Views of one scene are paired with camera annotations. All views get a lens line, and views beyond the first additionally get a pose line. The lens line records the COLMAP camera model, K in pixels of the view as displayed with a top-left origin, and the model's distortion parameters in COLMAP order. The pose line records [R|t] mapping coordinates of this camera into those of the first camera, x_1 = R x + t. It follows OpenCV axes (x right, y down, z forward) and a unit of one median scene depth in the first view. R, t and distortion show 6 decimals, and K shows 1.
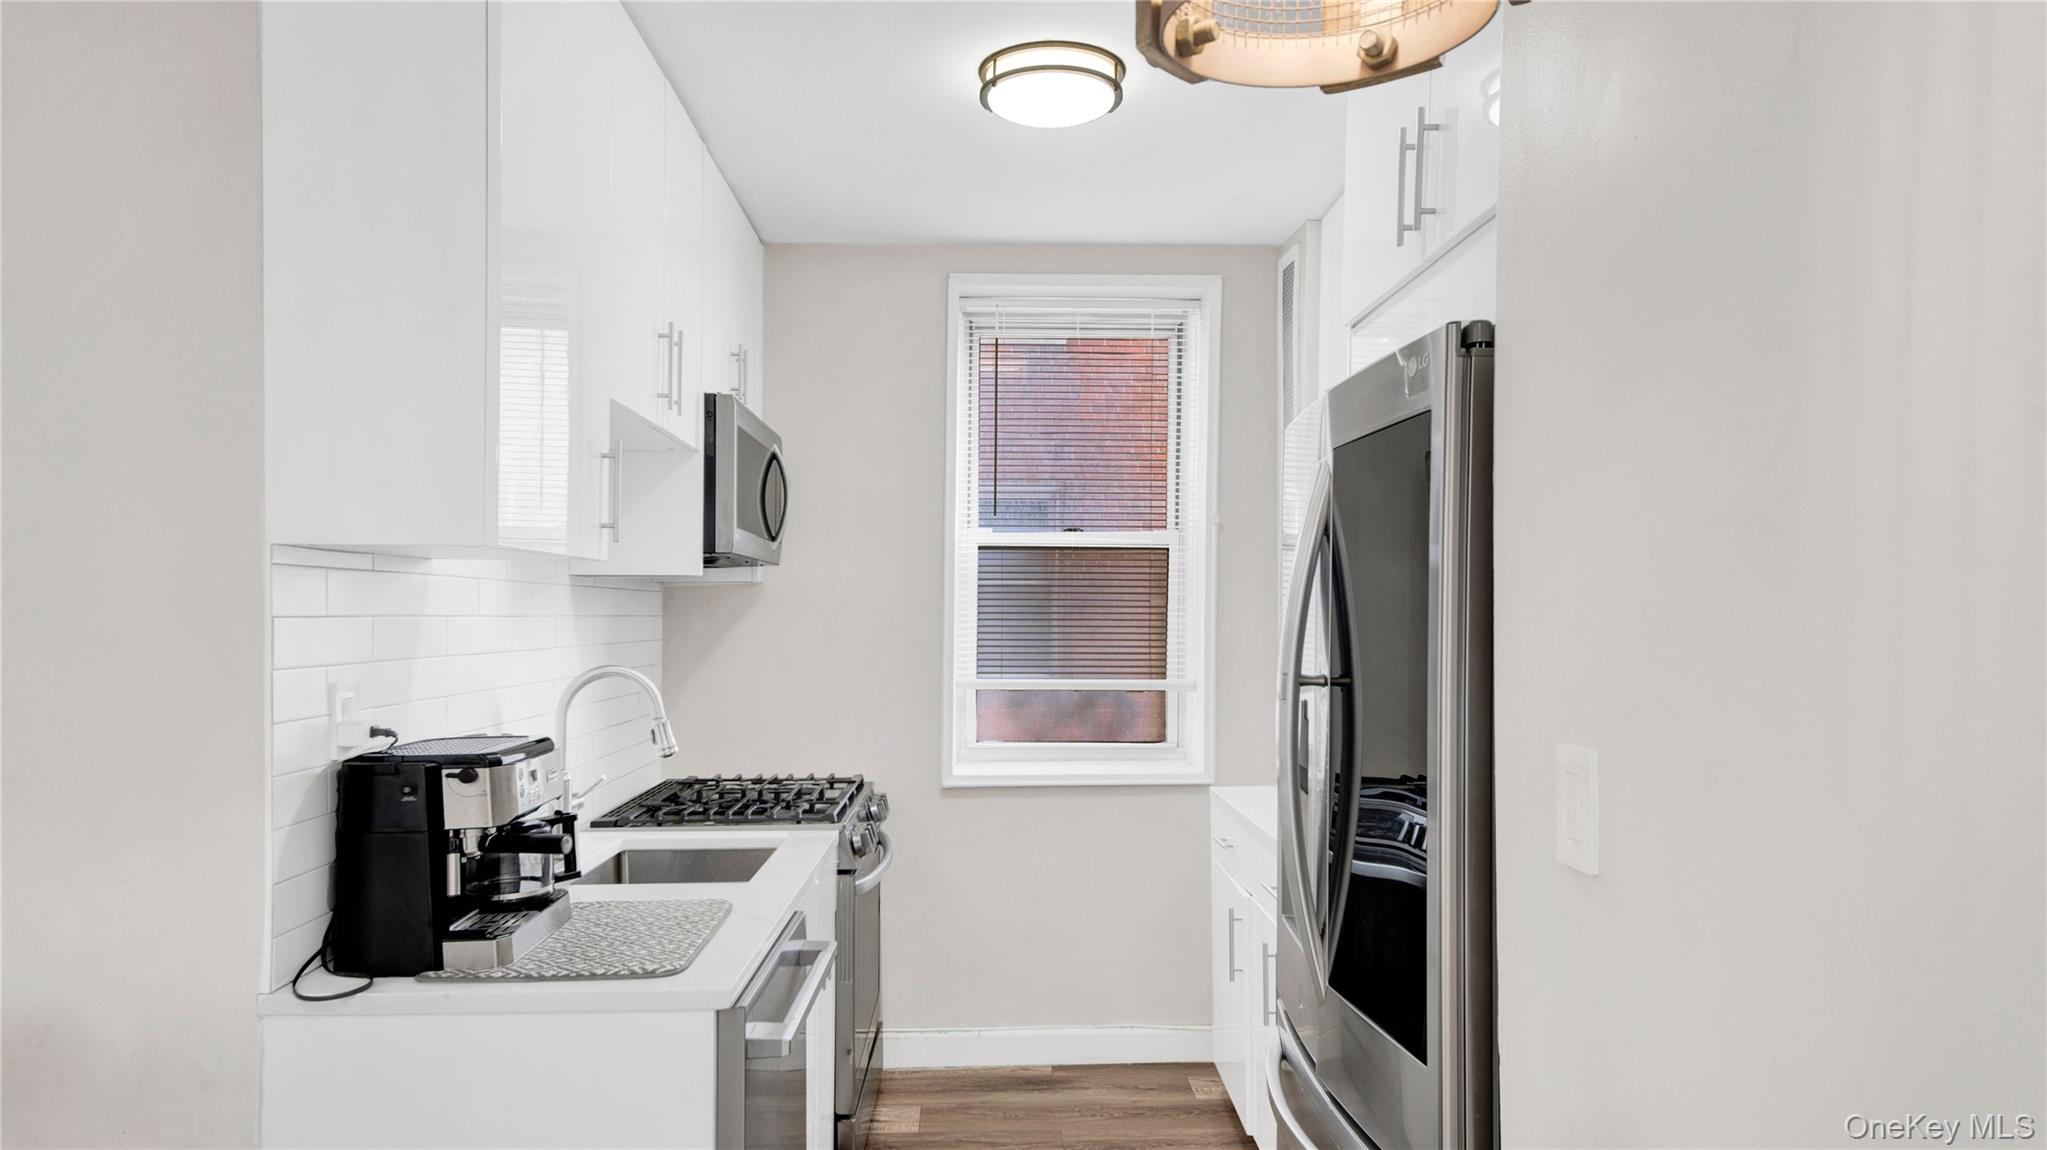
lens RADIAL K [[1335.4, 0, 1058.8], [0, 1335.4, 567.5], [0, 0, 1]] dist [0.045509, 0.000789]
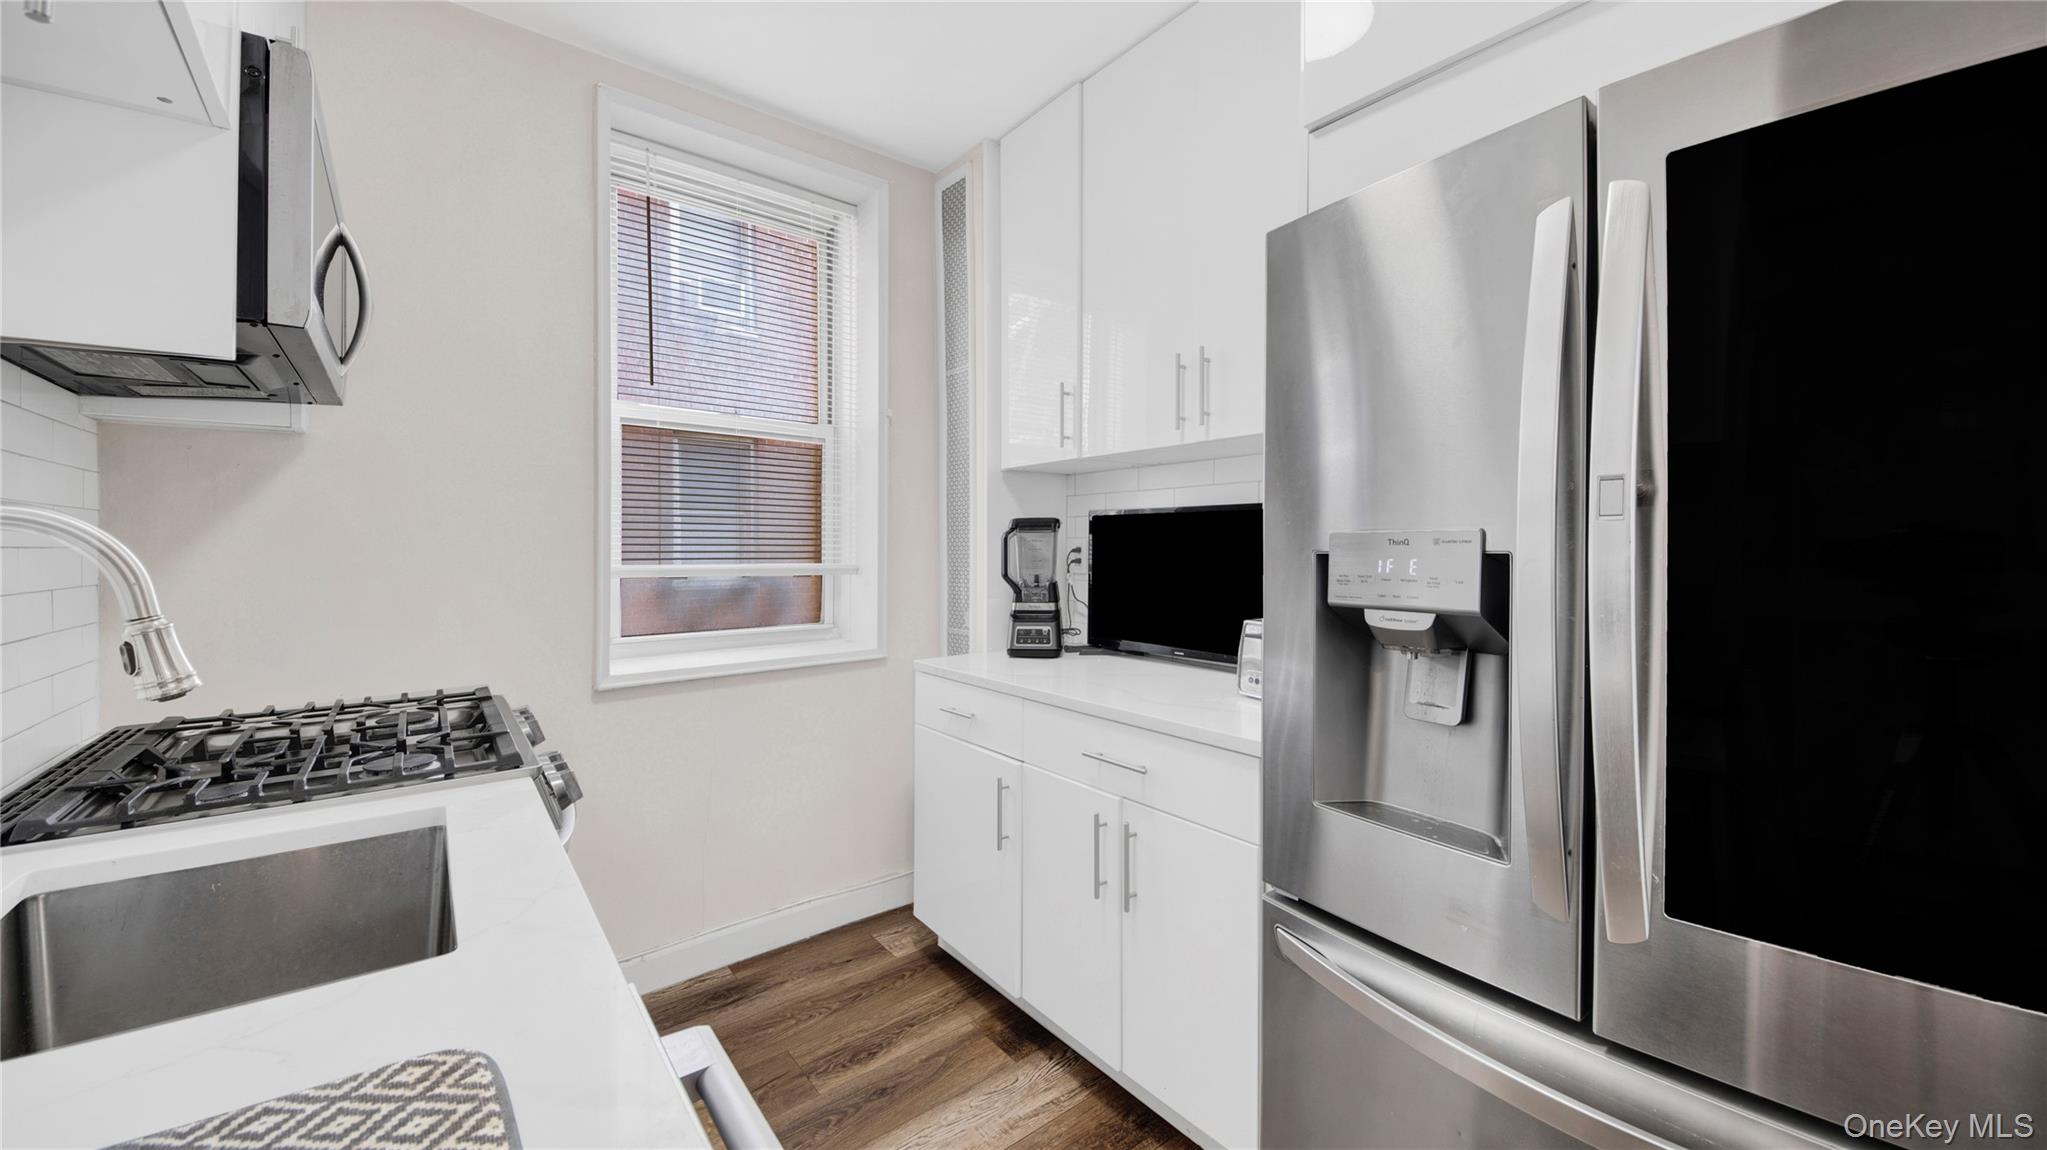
lens RADIAL K [[758.9, 0, 1030.2], [0, 758.9, 545.5], [0, 0, 1]] dist [0.028008, -0.015336]
pose [[0.808097, -0.005802, 0.589021, -0.170333], [-0.010720, 0.999641, 0.024554, 0.063496], [-0.588952, -0.026156, 0.807745, 0.498076]]
